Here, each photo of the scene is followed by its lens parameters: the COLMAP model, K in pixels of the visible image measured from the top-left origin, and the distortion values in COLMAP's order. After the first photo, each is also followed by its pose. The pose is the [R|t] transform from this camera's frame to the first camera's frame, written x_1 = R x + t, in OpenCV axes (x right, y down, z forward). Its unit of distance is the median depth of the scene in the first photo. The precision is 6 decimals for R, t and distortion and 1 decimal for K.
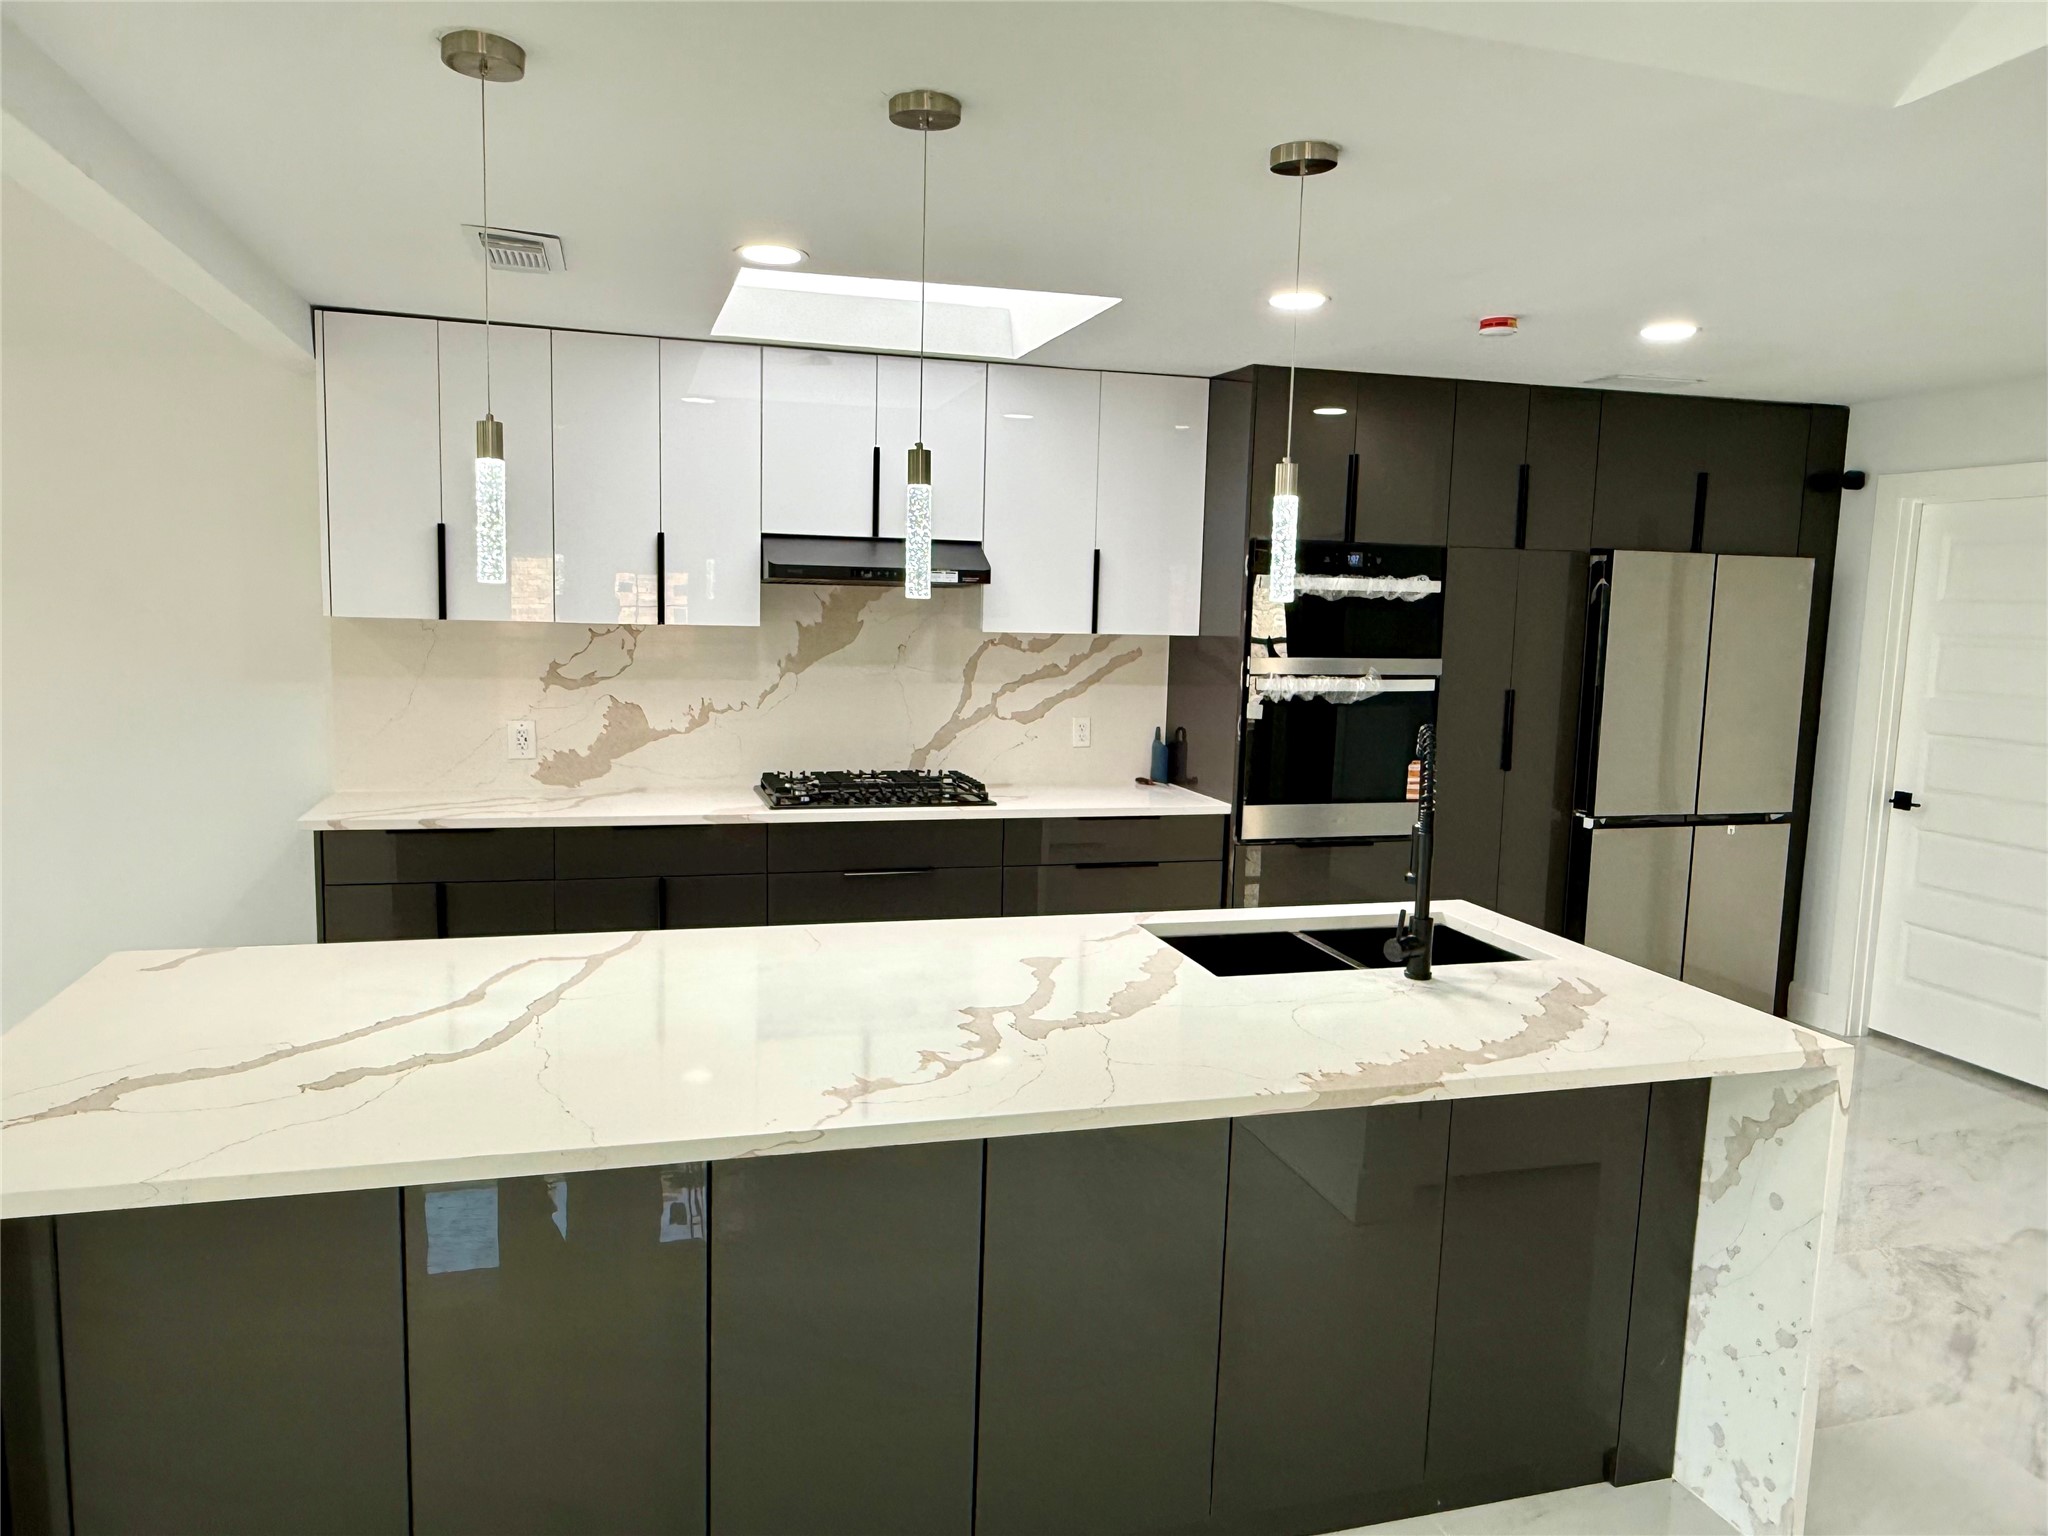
lens RADIAL K [[1388.3, 0, 1041.4], [0, 1388.3, 775.4], [0, 0, 1]] dist [-0.000066, 0.001061]
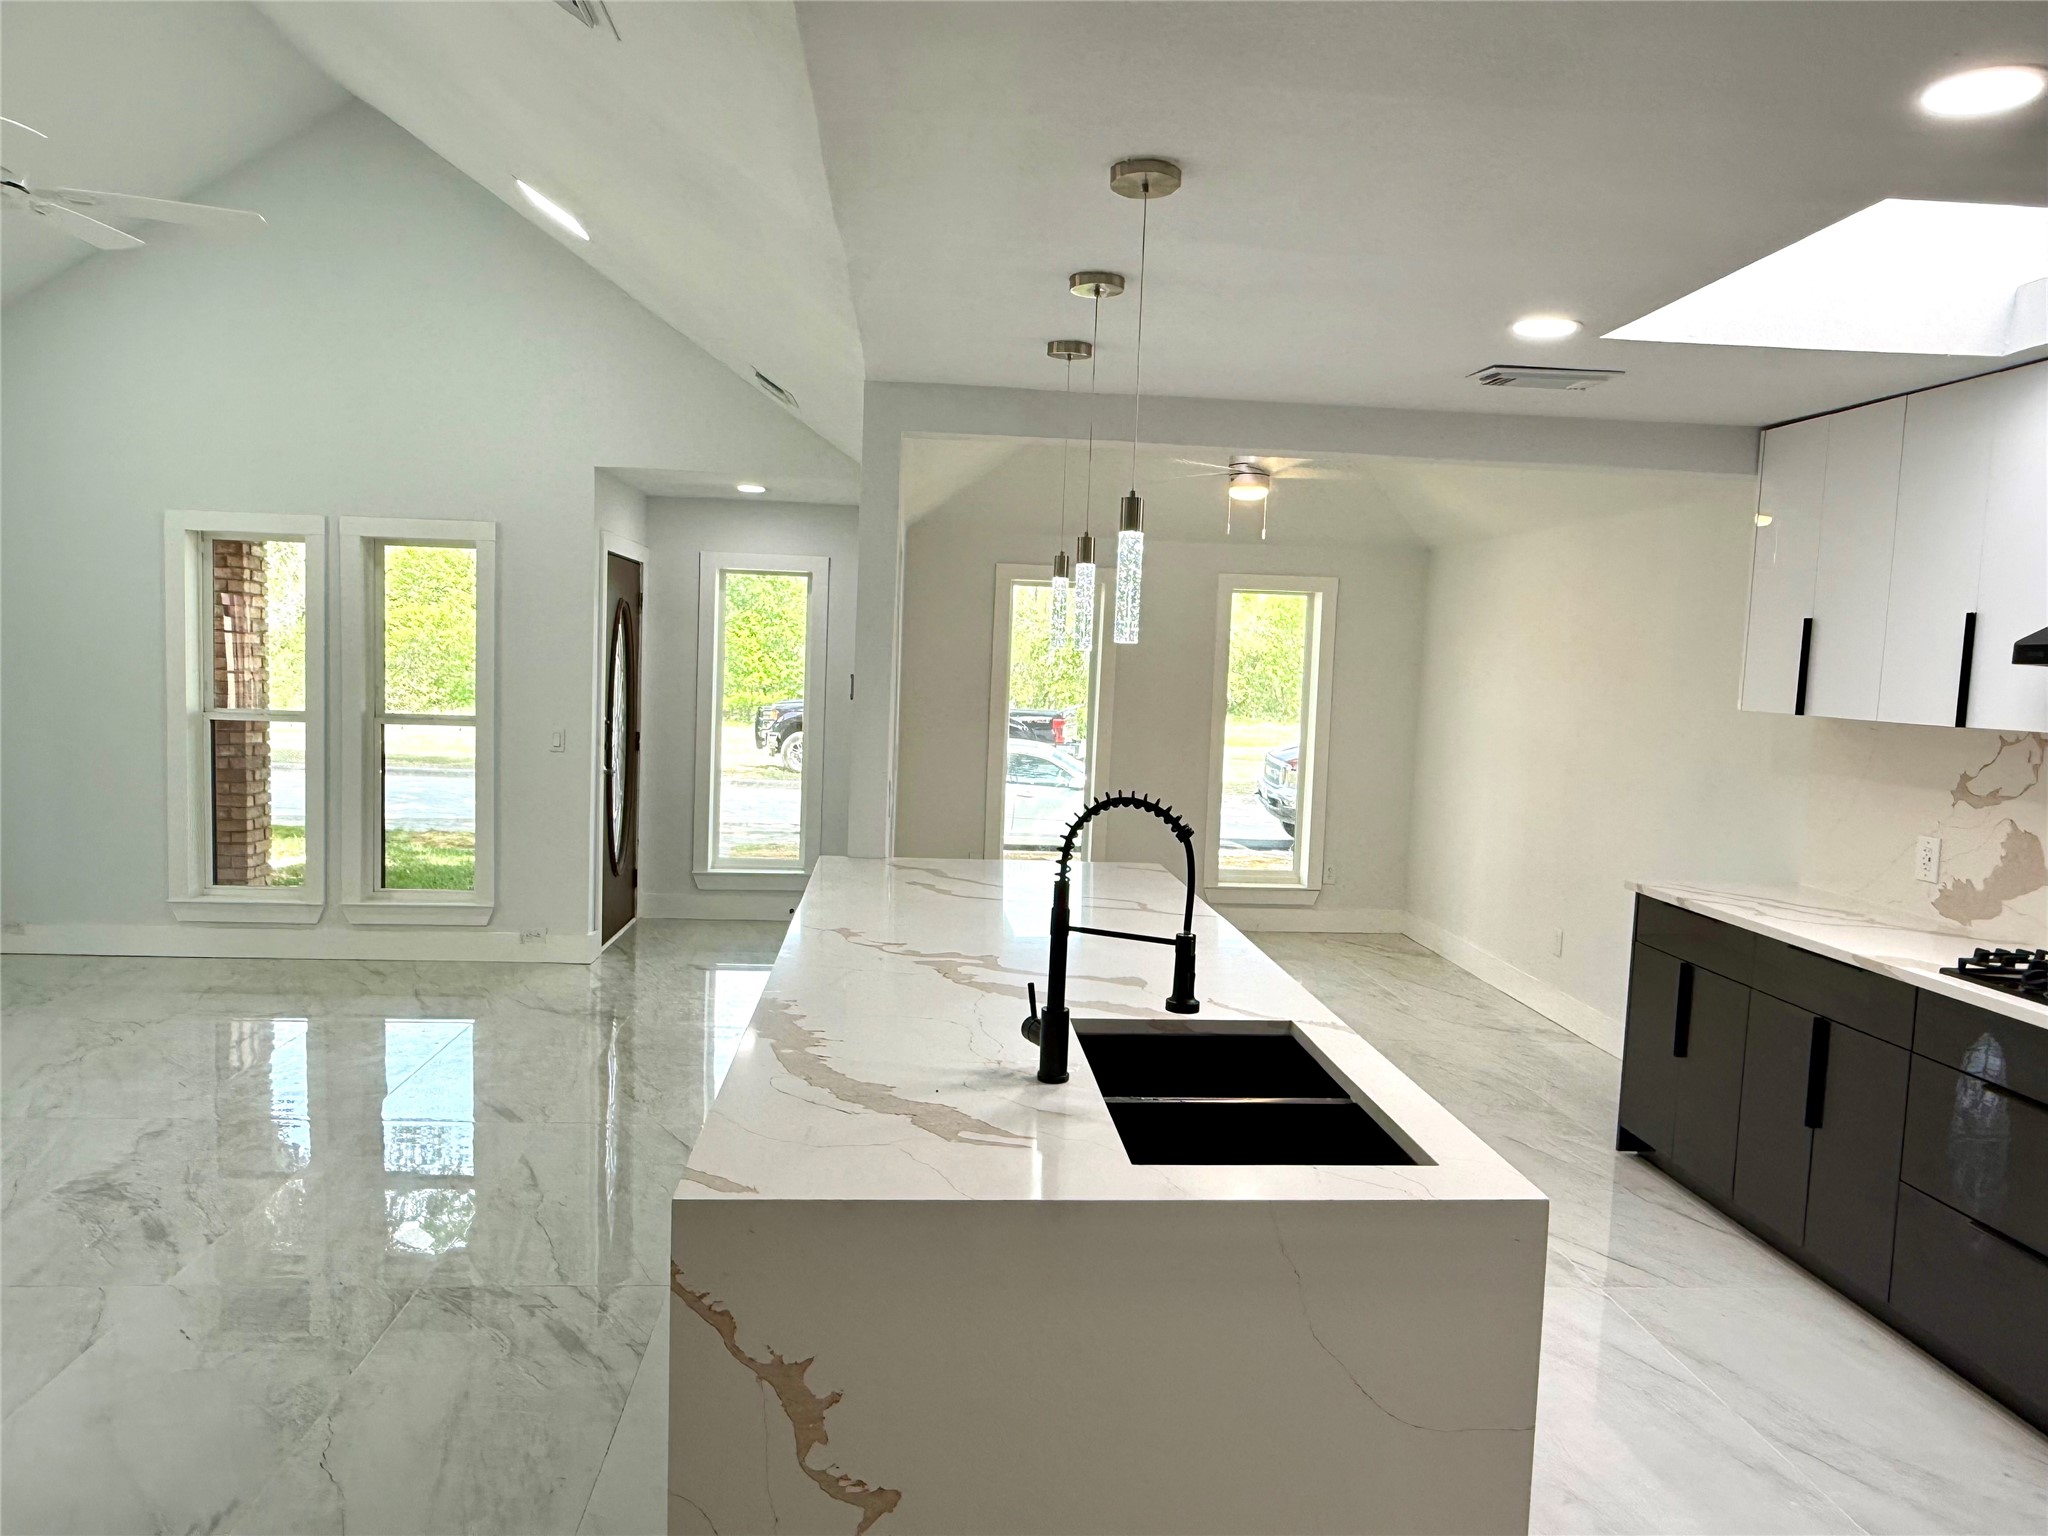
lens RADIAL K [[1385.7, 0, 1015.3], [0, 1385.7, 772.5], [0, 0, 1]] dist [-0.000577, 0.002348]
pose [[-0.206728, 0.045415, -0.977344, 1.090127], [-0.165697, 0.982868, 0.080720, -0.100426], [0.964266, 0.178630, -0.195661, 1.114031]]
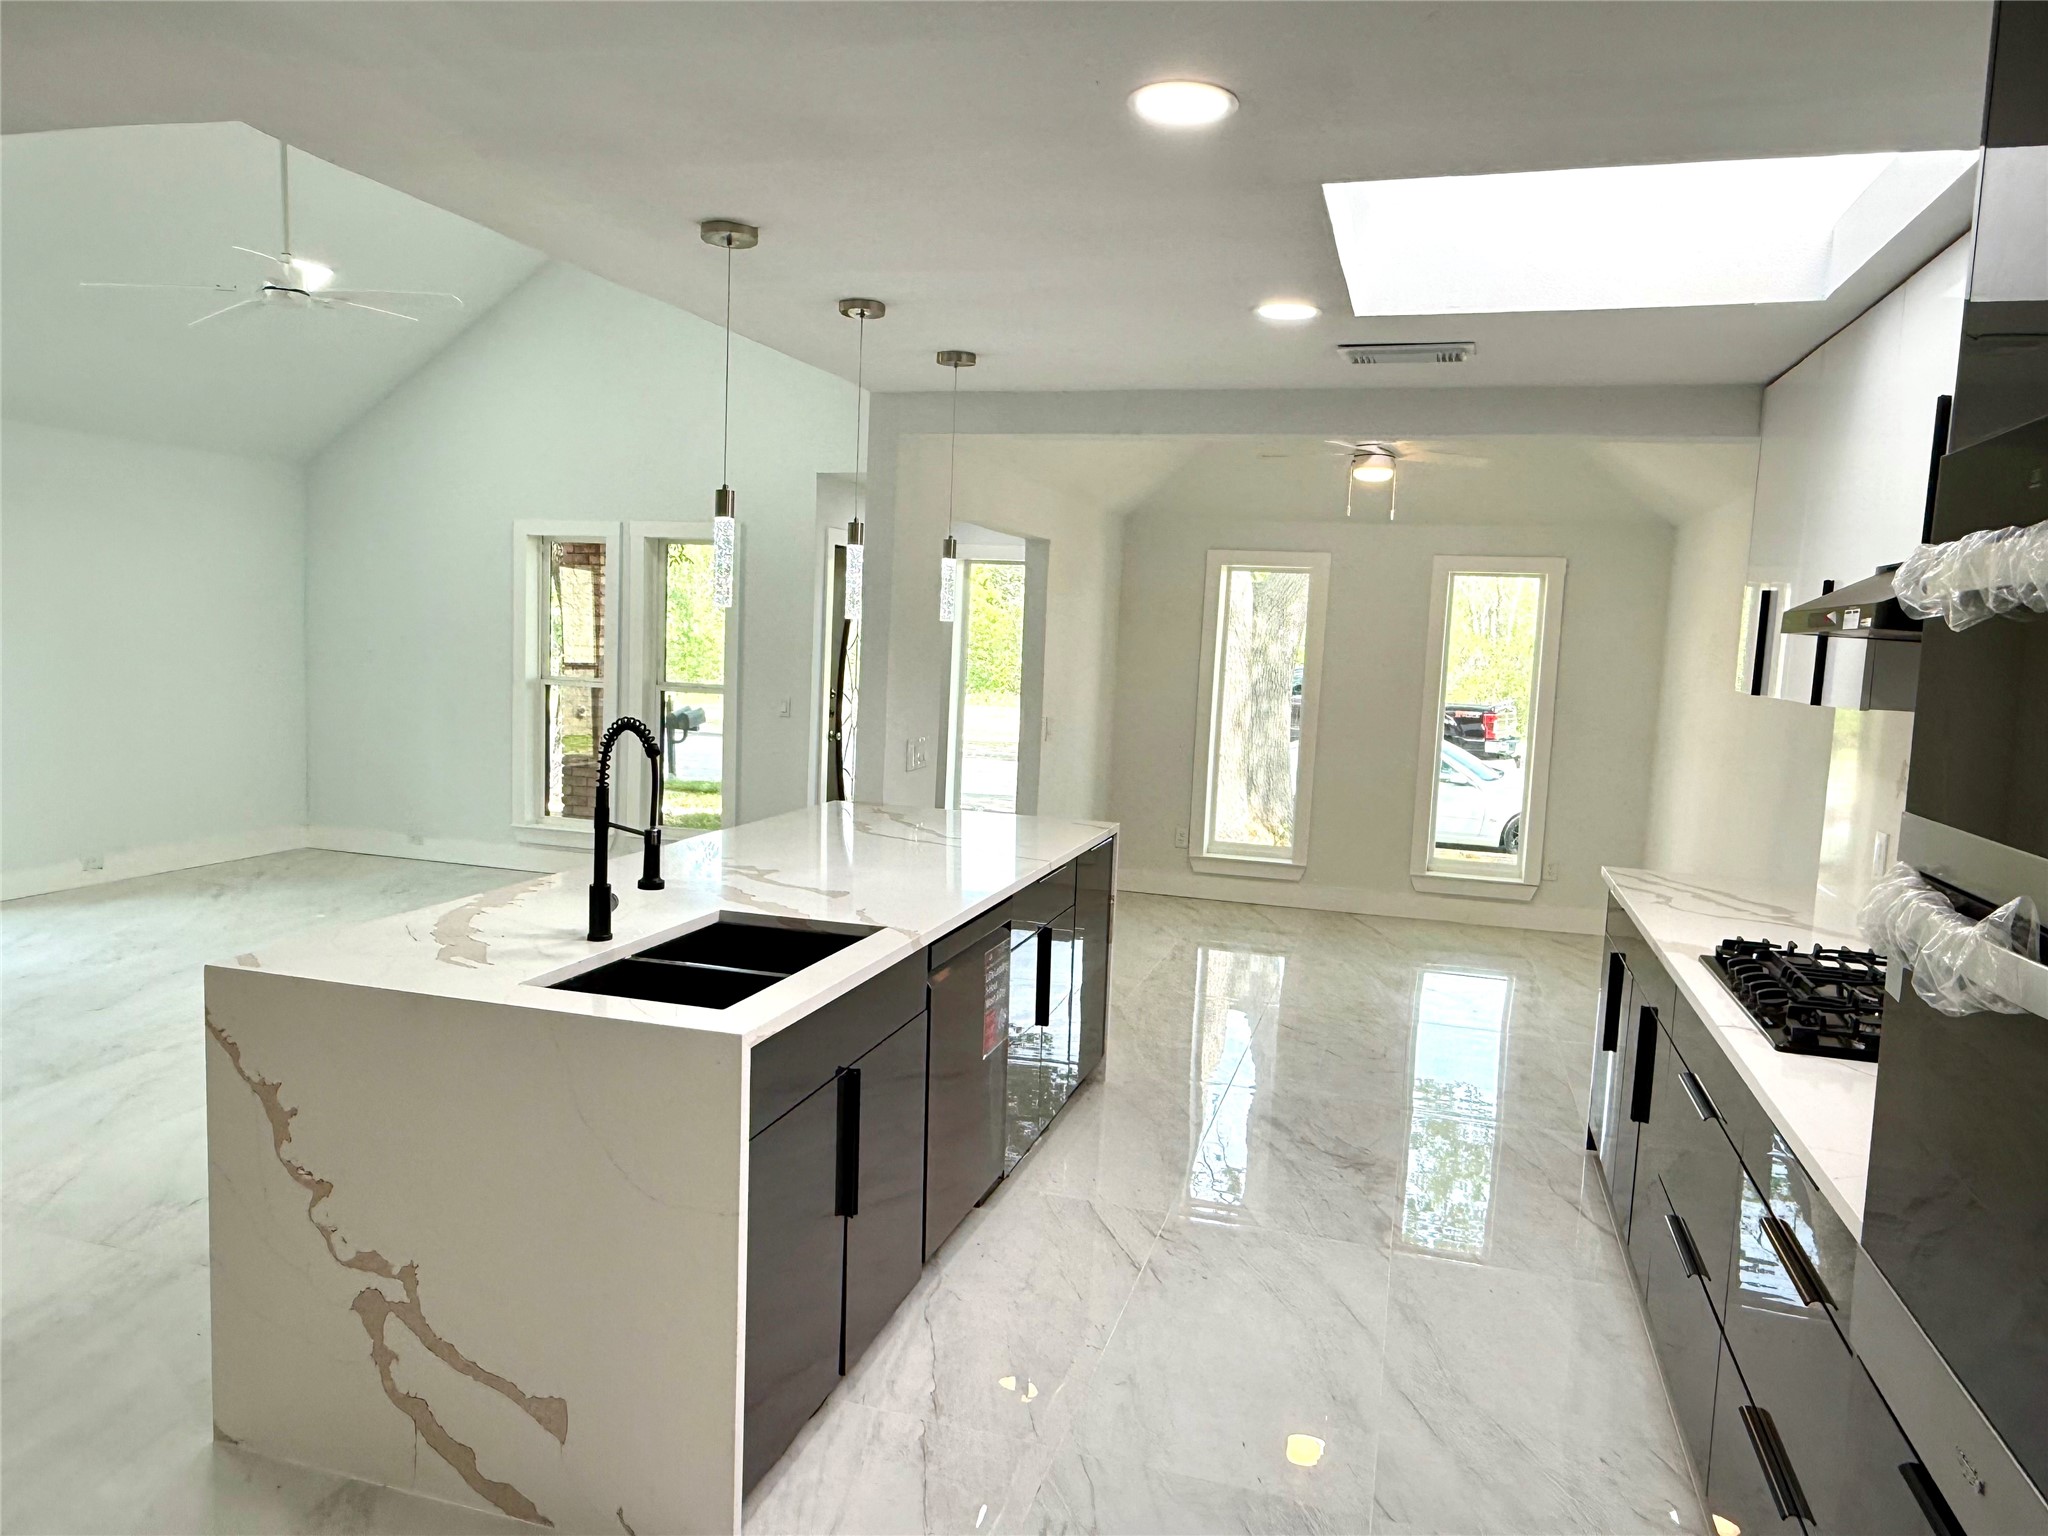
lens RADIAL K [[1385.7, 0, 1015.3], [0, 1385.7, 772.5], [0, 0, 1]] dist [-0.000577, 0.002348]
pose [[-0.547212, 0.034787, -0.836271, 1.005745], [-0.162044, 0.975829, 0.146626, -0.198167], [0.821158, 0.215748, -0.528348, 1.835117]]
